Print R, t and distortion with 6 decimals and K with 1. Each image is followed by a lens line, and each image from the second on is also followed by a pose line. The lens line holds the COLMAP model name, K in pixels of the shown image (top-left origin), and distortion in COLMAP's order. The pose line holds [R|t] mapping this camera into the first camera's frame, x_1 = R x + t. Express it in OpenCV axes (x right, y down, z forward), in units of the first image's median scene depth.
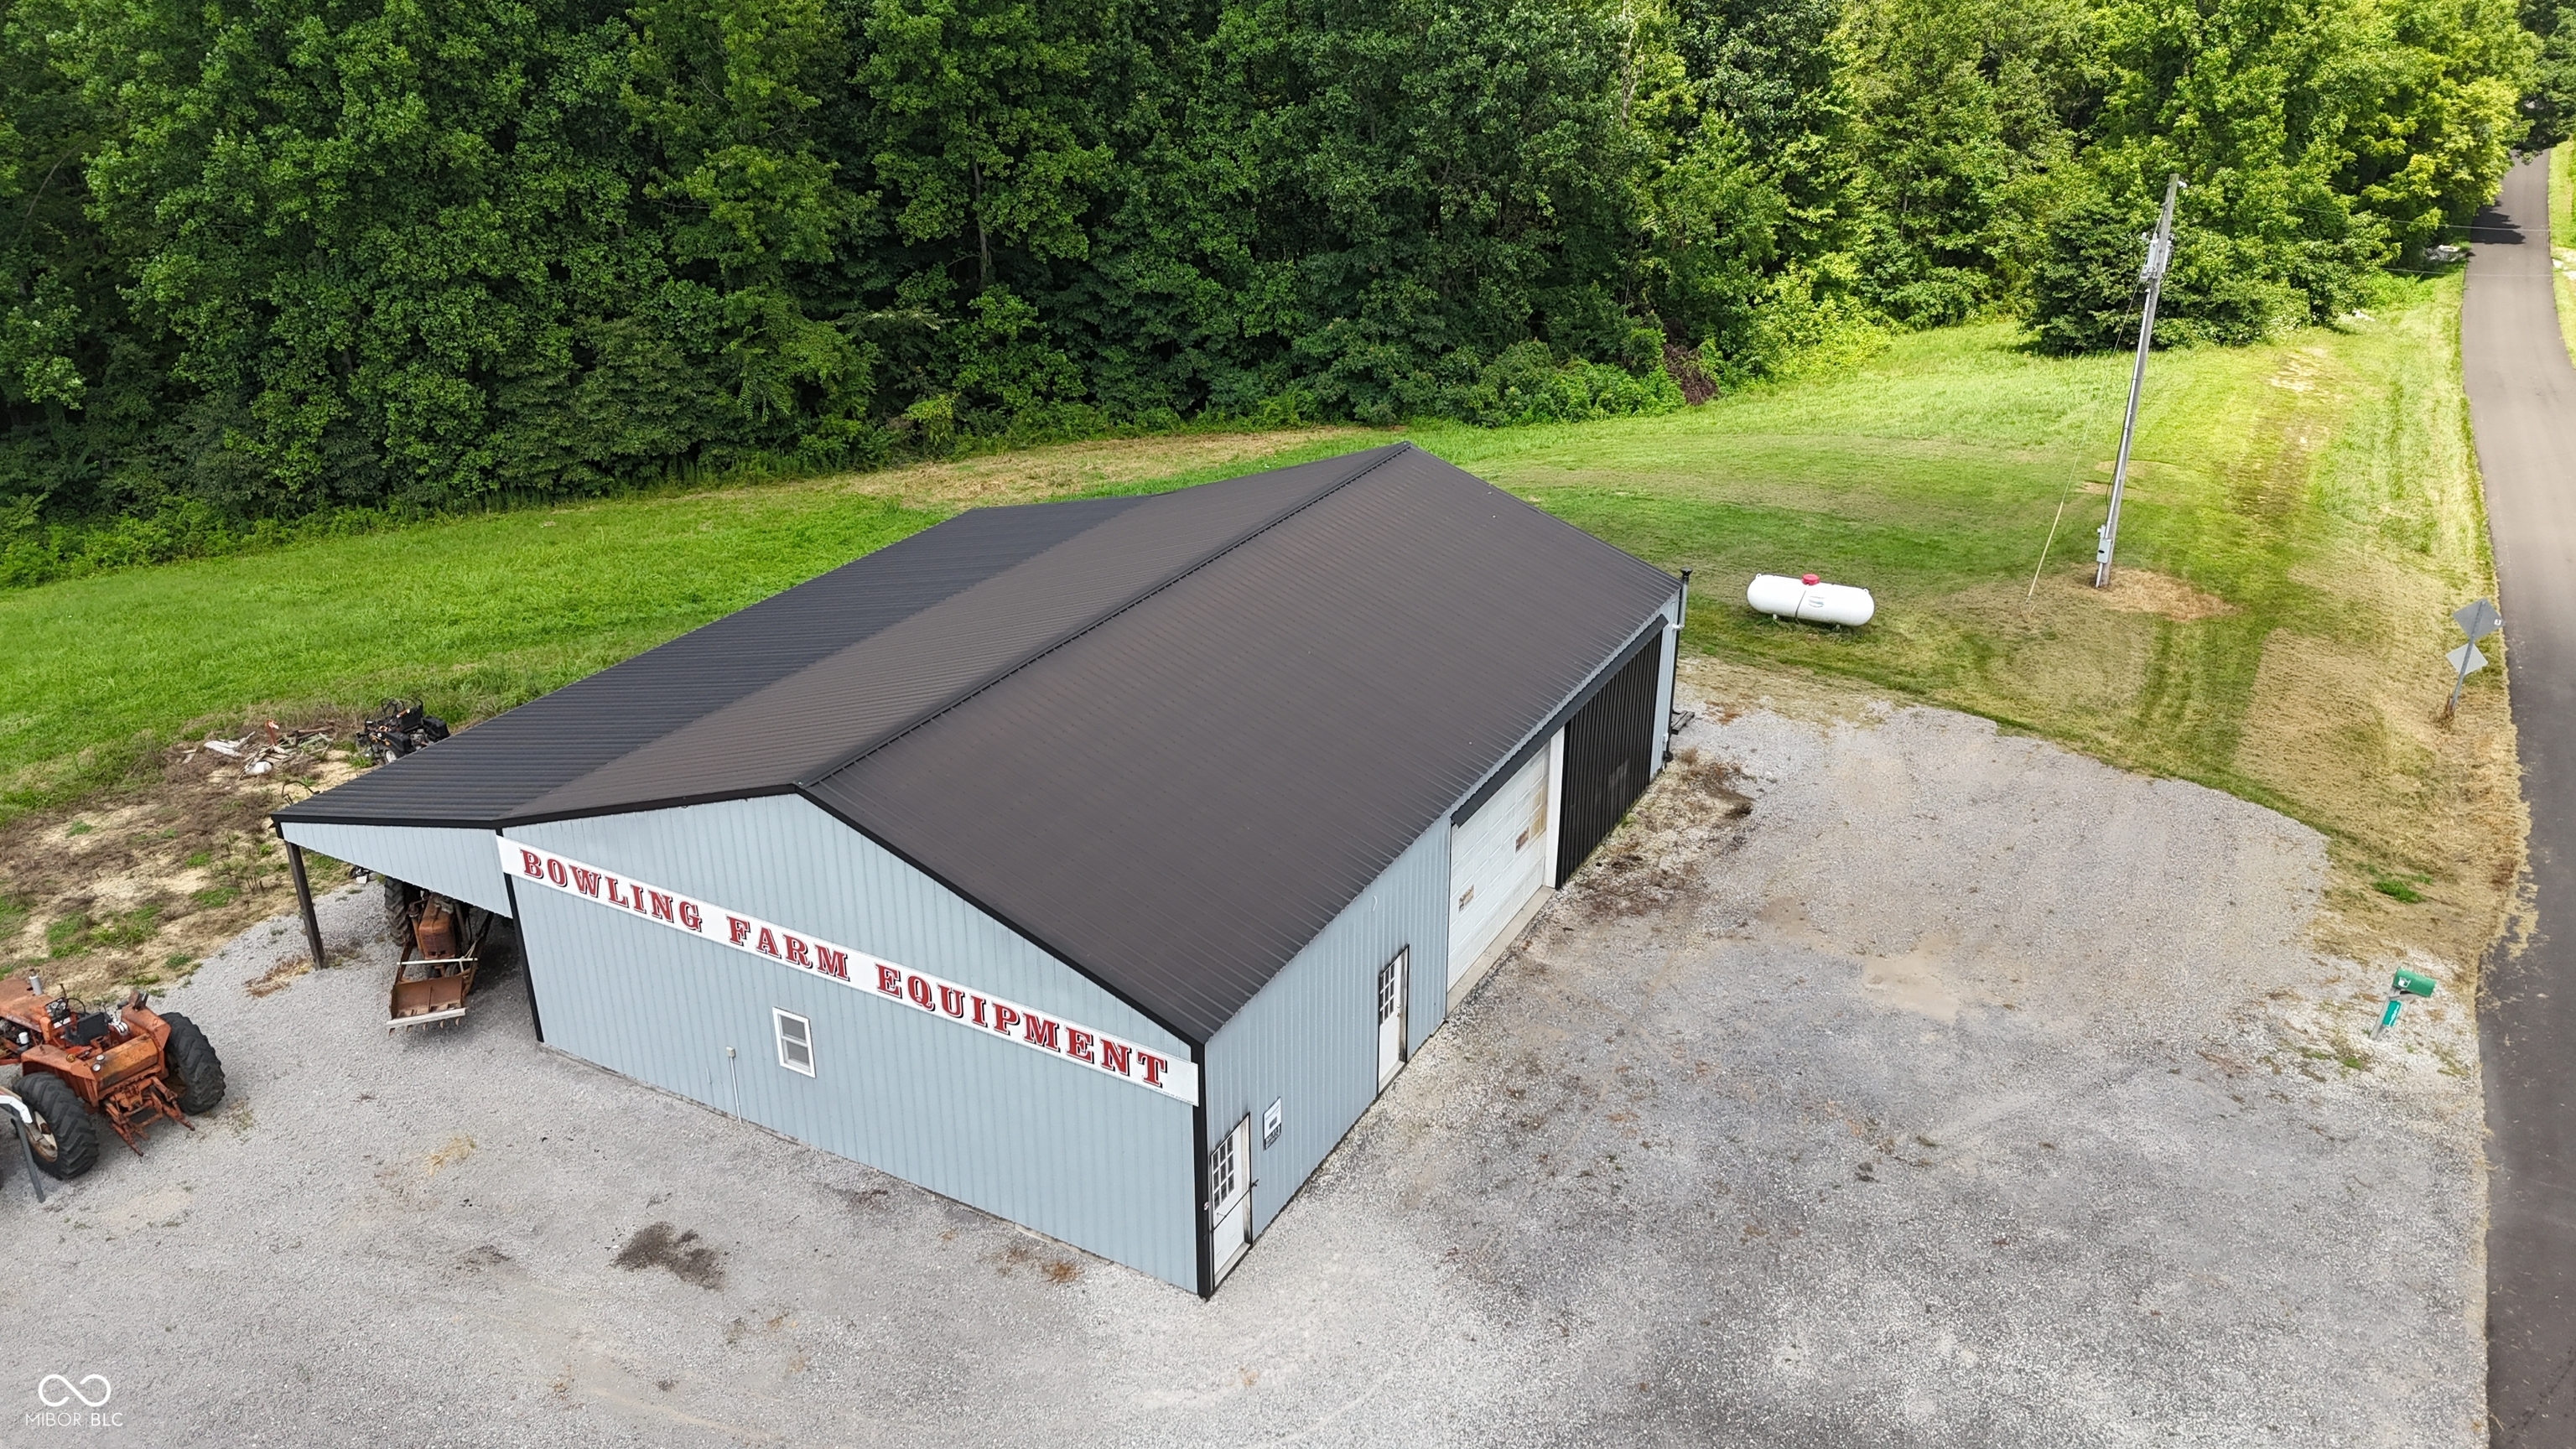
lens RADIAL K [[1895.1, 0, 1285.3], [0, 1895.1, 716.9], [0, 0, 1]] dist [0.078594, -0.069923]
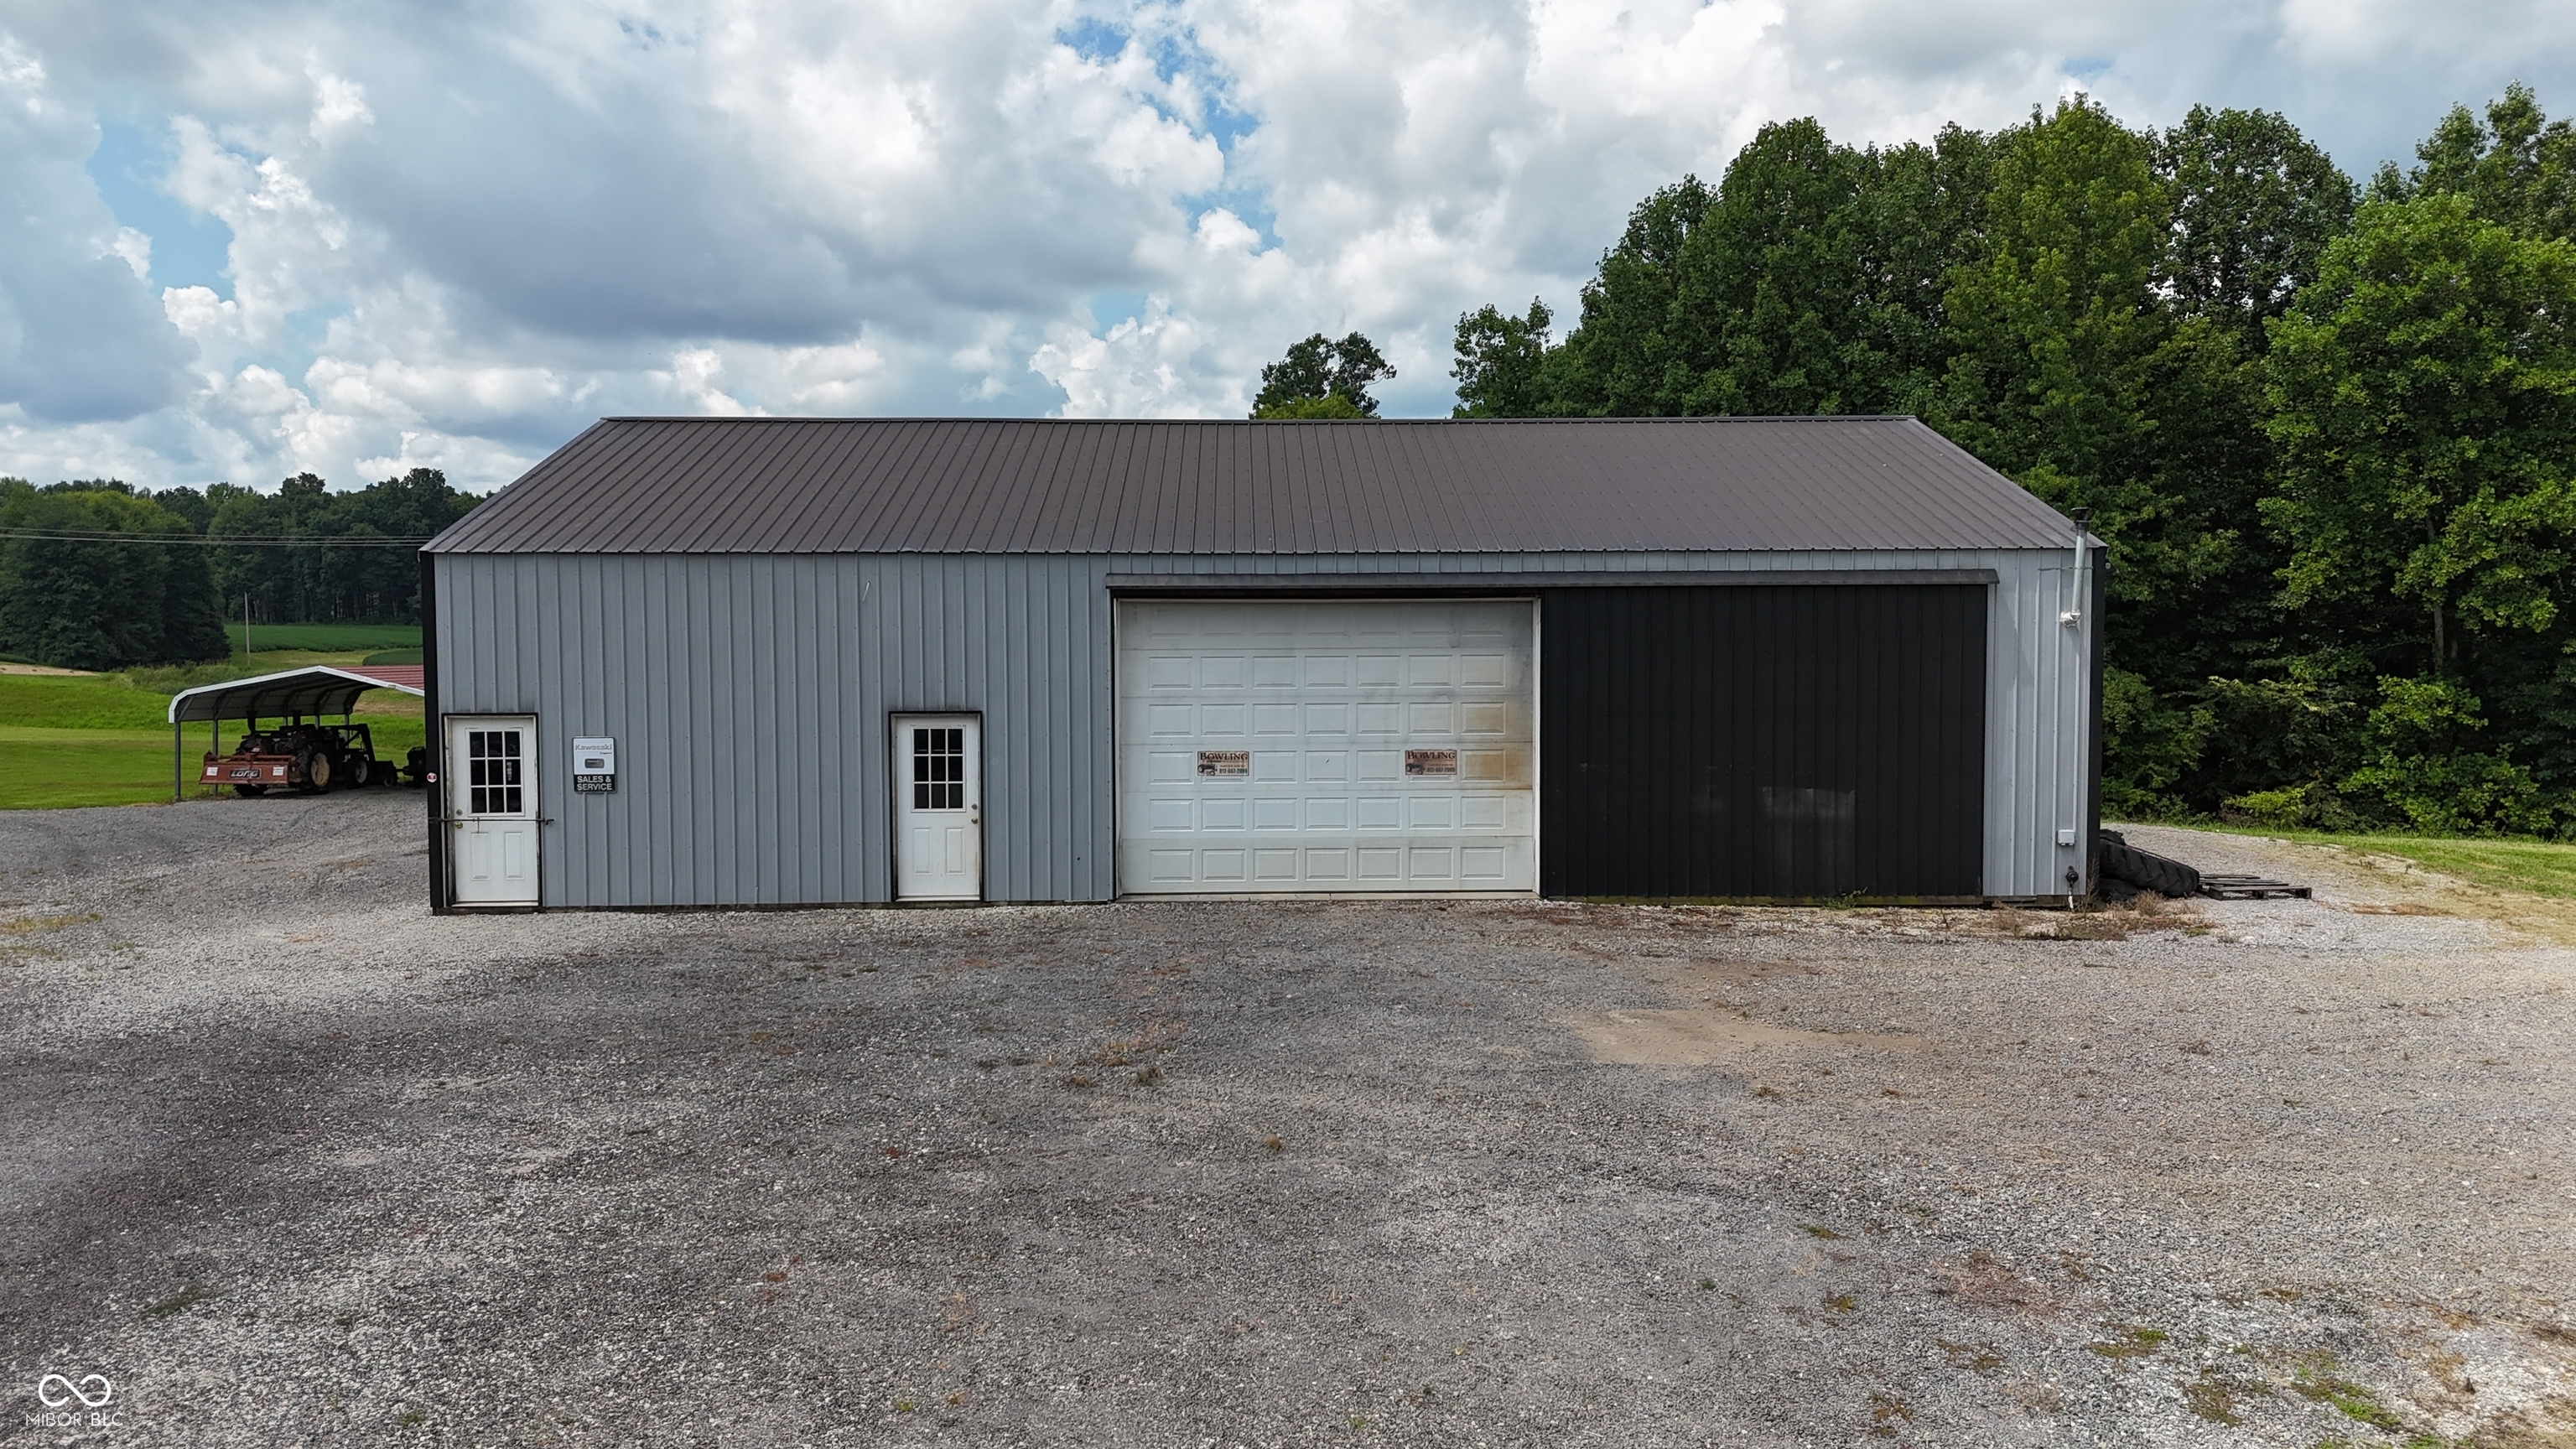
lens RADIAL K [[1895.1, 0, 1285.3], [0, 1895.1, 716.9], [0, 0, 1]] dist [0.078594, -0.069923]
pose [[0.510214, 0.047038, -0.858760, 0.649618], [-0.350777, 0.923060, -0.157846, 0.169137], [0.785262, 0.381768, 0.487459, 0.633339]]
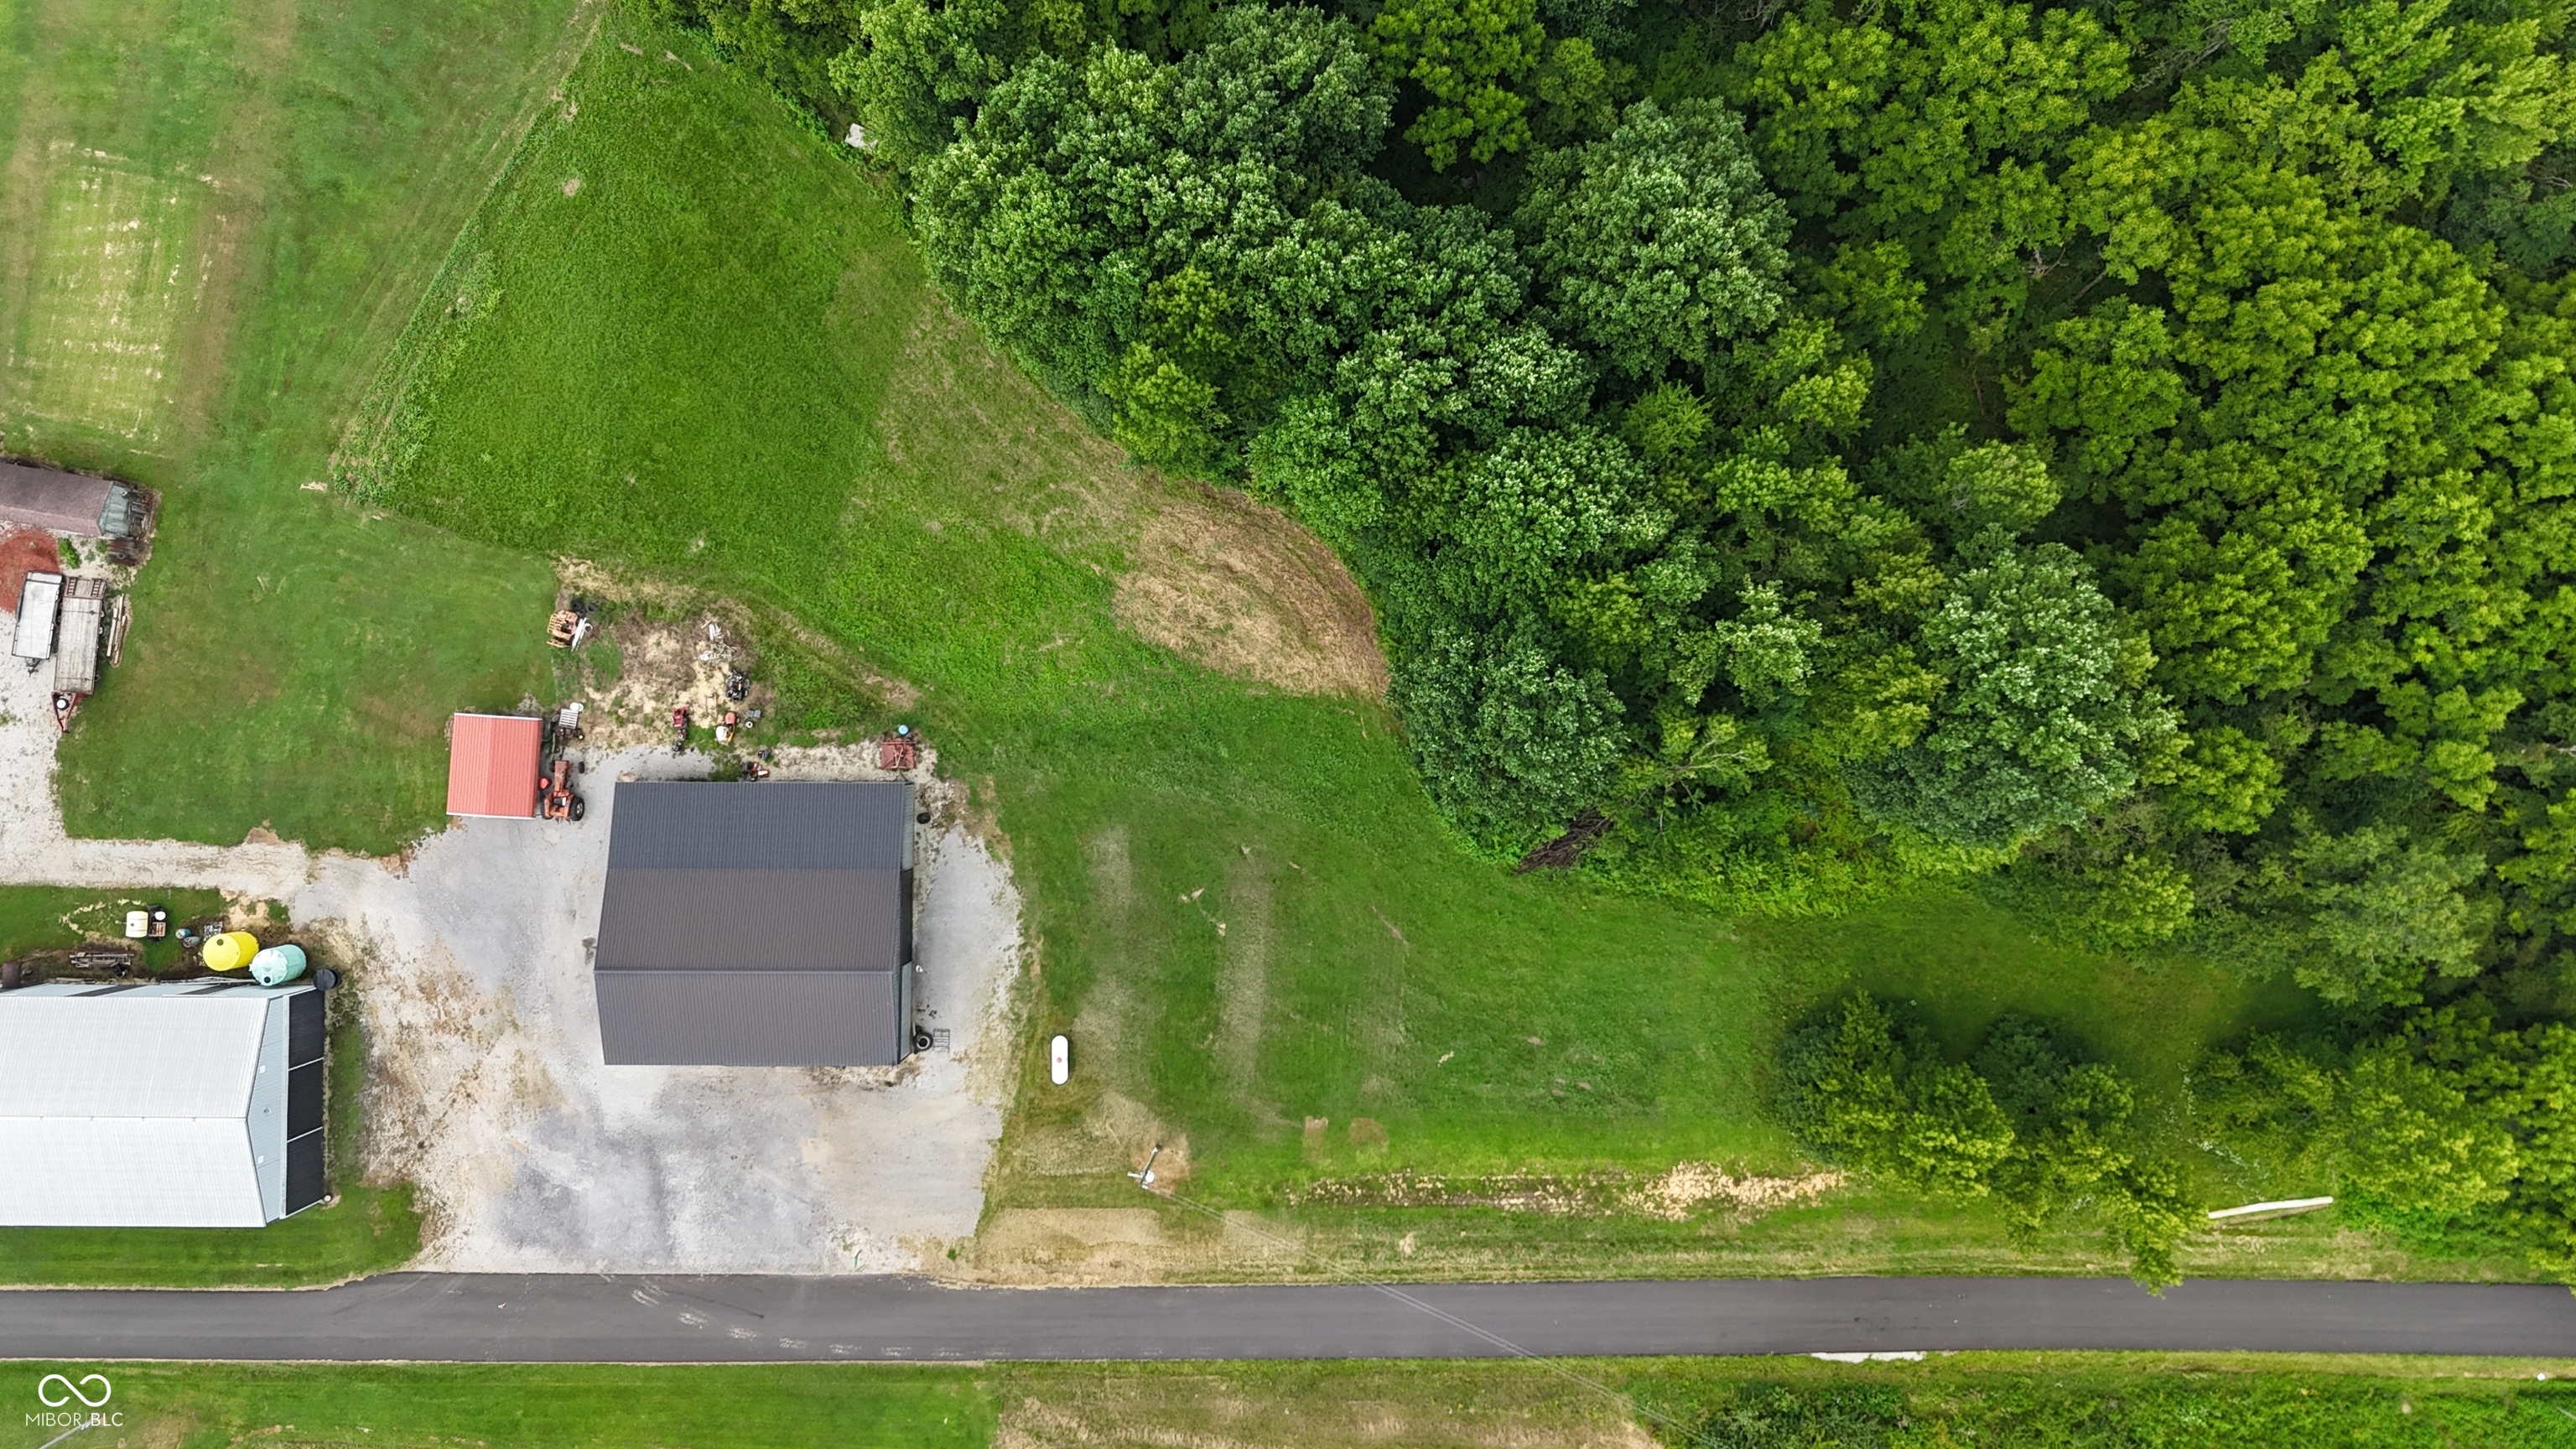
lens RADIAL K [[1895.1, 0, 1285.3], [0, 1895.1, 716.9], [0, 0, 1]] dist [0.078594, -0.069923]
pose [[0.478688, 0.877970, -0.005229, 0.027334], [-0.351733, 0.197222, 0.915089, -3.799467], [0.804451, -0.436203, 0.403219, 0.556920]]
